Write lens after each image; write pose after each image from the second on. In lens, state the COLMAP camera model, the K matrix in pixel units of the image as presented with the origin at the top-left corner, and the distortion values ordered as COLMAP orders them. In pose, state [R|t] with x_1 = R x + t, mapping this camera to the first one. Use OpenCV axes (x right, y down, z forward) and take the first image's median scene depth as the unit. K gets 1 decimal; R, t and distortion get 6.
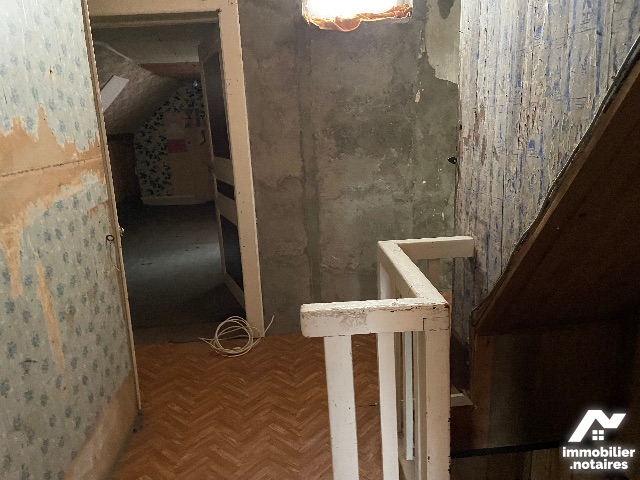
lens RADIAL K [[482.3, 0, 318.6], [0, 482.3, 236.7], [0, 0, 1]] dist [0.092559, -0.112821]
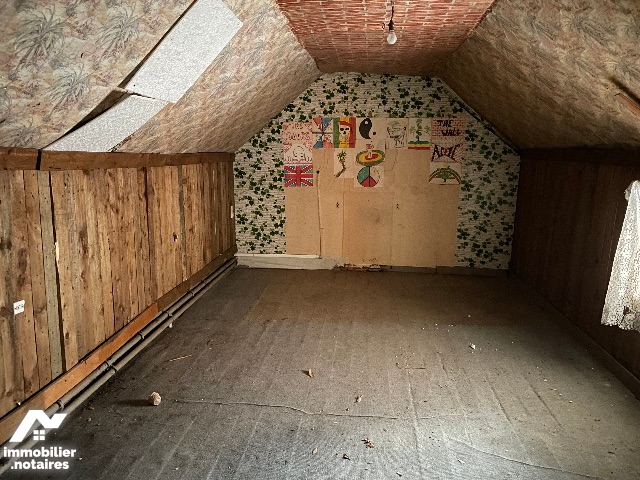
lens RADIAL K [[482.3, 0, 321.2], [0, 482.3, 240.5], [0, 0, 1]] dist [0.092559, -0.112821]
pose [[0.984169, 0.078252, -0.159023, -0.158378], [-0.085500, 0.995565, -0.039253, -0.083067], [0.155246, 0.052228, 0.986494, 0.401409]]
